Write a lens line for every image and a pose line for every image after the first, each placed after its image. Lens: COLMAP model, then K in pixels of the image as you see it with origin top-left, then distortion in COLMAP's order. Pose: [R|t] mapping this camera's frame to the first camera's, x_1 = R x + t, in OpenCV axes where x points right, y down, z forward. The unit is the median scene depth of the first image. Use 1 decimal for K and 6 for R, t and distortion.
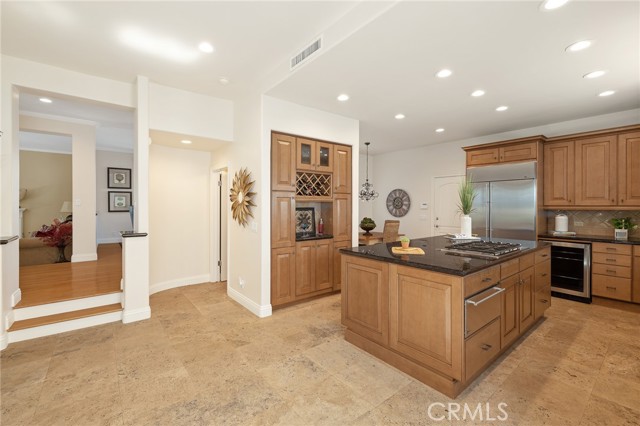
lens RADIAL K [[270.0, 0, 321.1], [0, 270.0, 207.0], [0, 0, 1]] dist [0.000418, -0.000033]
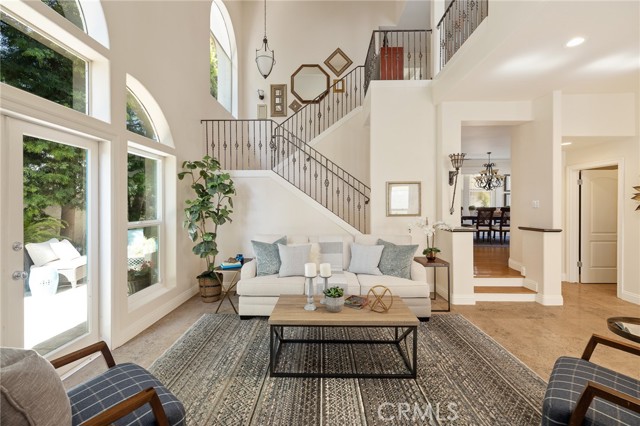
lens RADIAL K [[270.0, 0, 318.4], [0, 270.0, 206.1], [0, 0, 1]] dist [0.000418, -0.000033]
pose [[0.764924, -0.003879, -0.644109, -0.583805], [0.000373, 0.999984, -0.005580, 0.005143], [0.644121, 0.004028, 0.764913, -0.429804]]
